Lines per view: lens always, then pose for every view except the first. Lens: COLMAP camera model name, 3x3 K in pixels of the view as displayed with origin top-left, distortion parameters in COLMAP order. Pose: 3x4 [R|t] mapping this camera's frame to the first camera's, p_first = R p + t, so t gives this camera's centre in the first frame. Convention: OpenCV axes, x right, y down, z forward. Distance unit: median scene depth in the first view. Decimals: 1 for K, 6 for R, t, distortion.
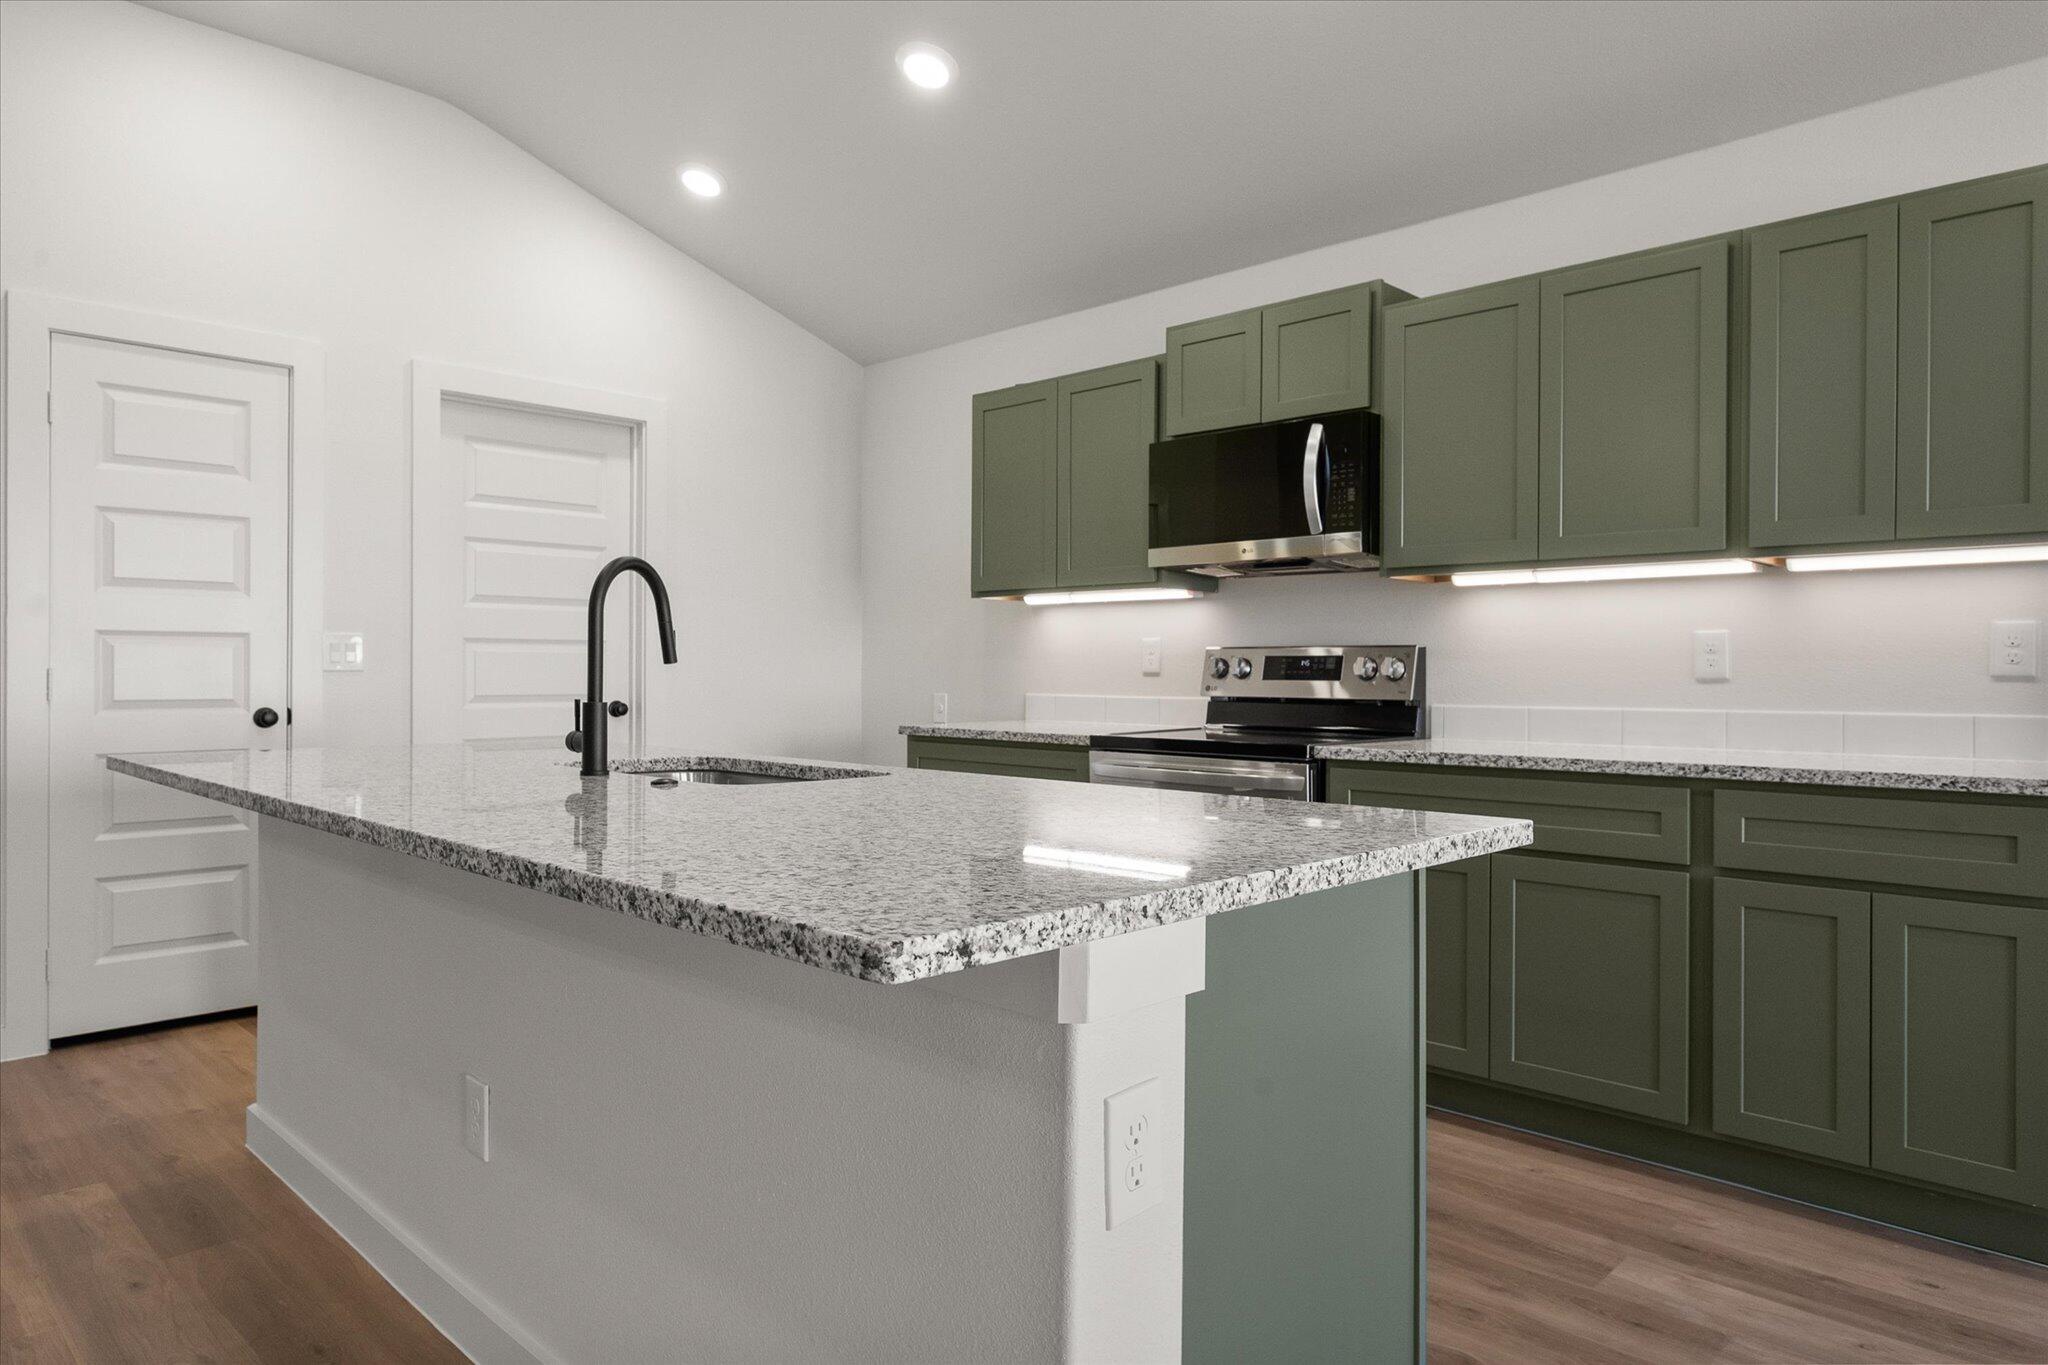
lens RADIAL K [[1260.7, 0, 1026.6], [0, 1260.7, 671.6], [0, 0, 1]] dist [0.000784, 0.000510]
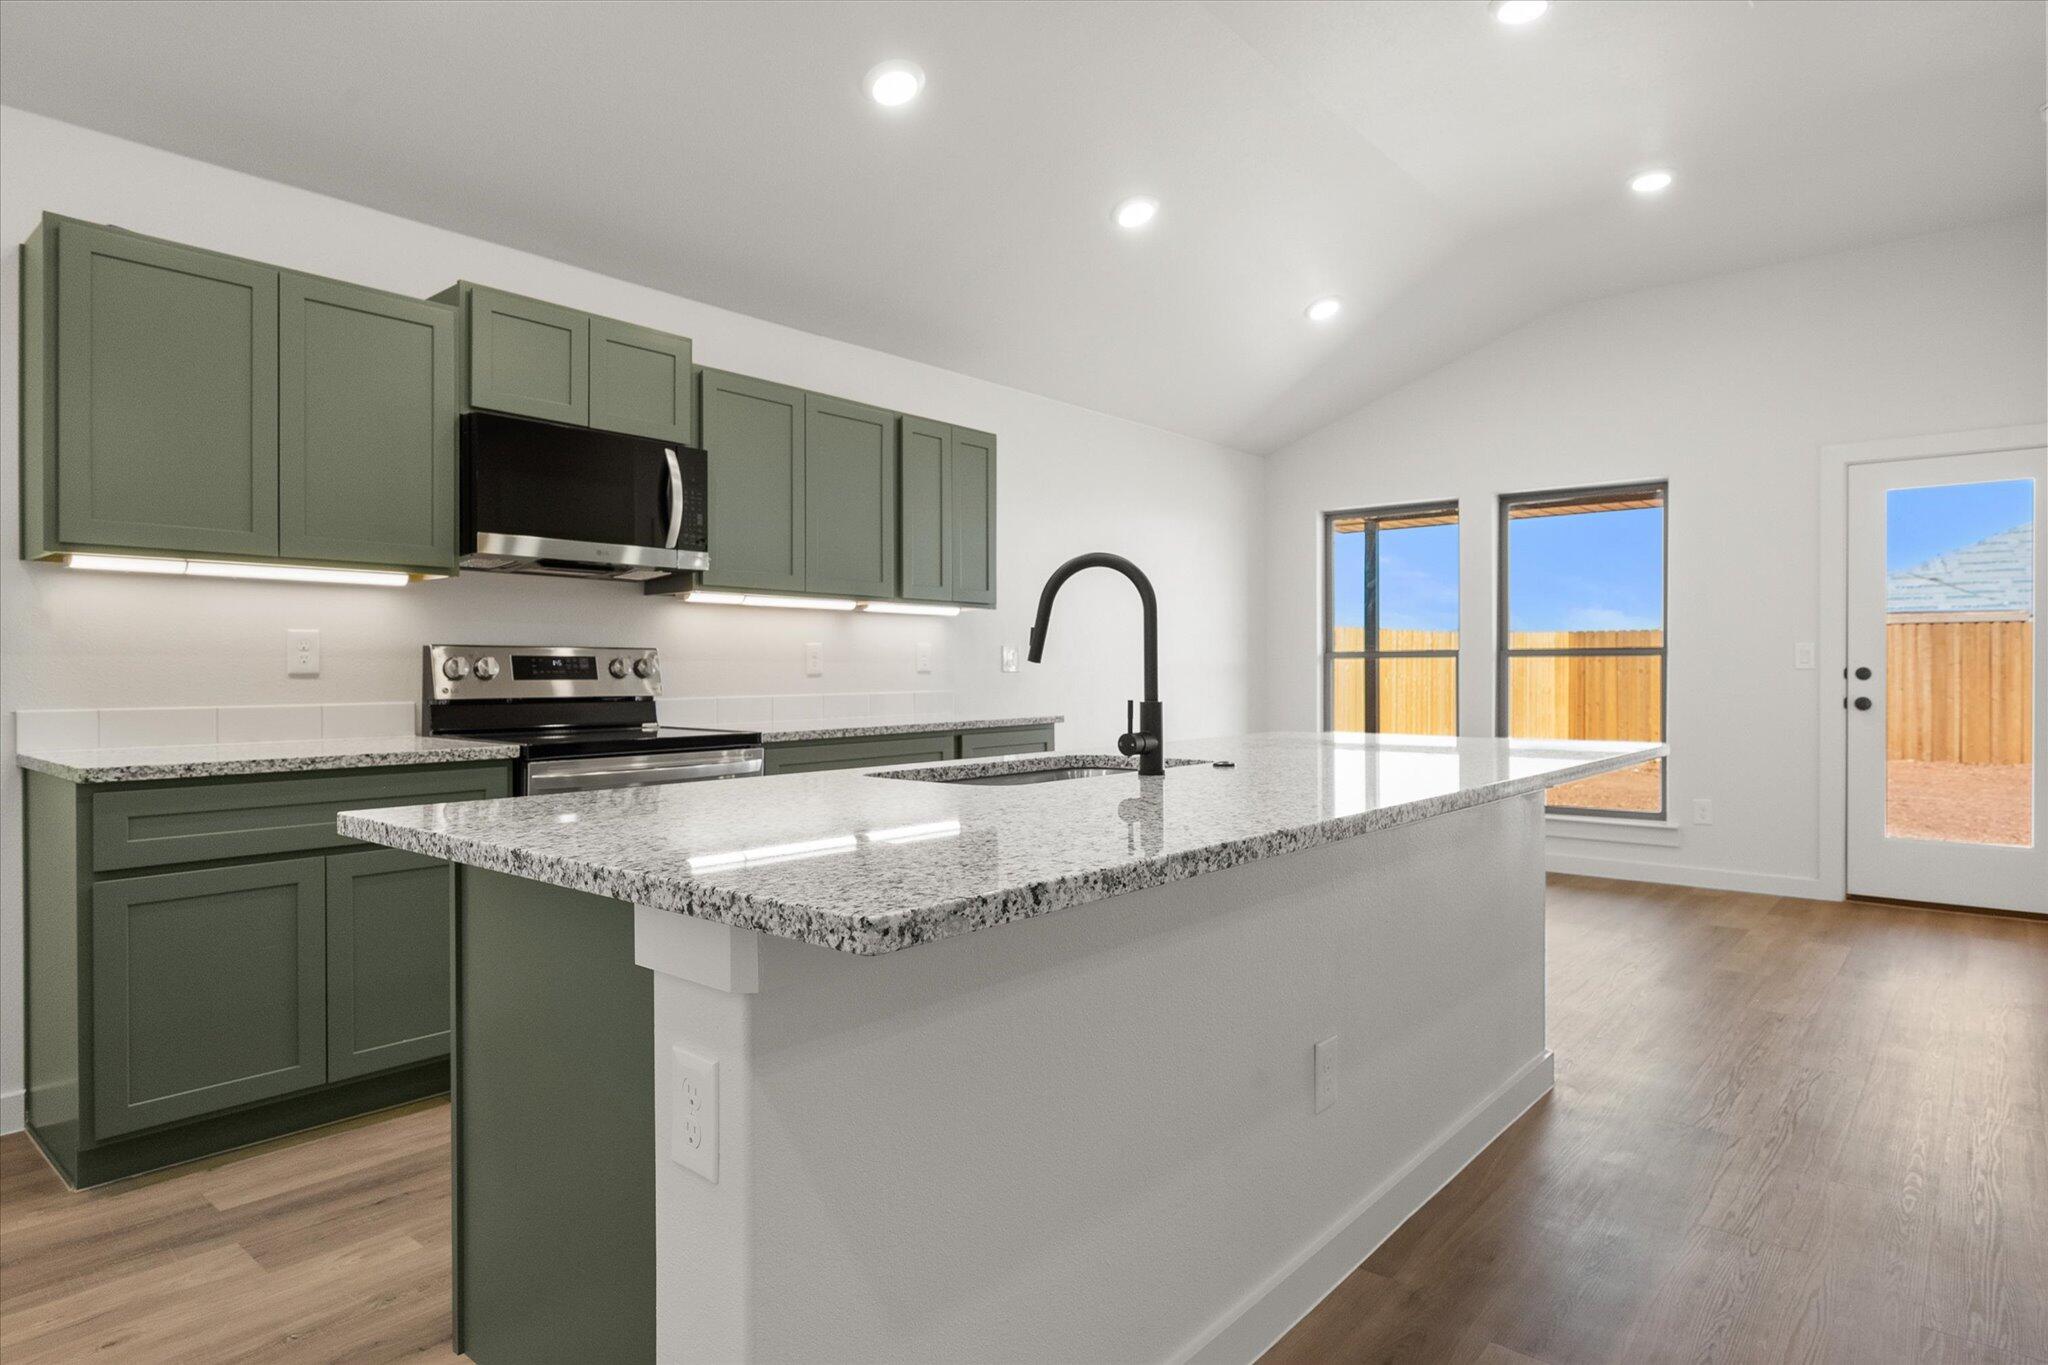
lens RADIAL K [[1149.9, 0, 1019.3], [0, 1149.9, 680.2], [0, 0, 1]] dist [-0.001130, -0.001104]
pose [[-0.063323, -0.010207, 0.997941, -0.785026], [0.002577, 0.999943, 0.010391, -0.001671], [-0.997990, 0.003230, -0.063293, 0.732820]]
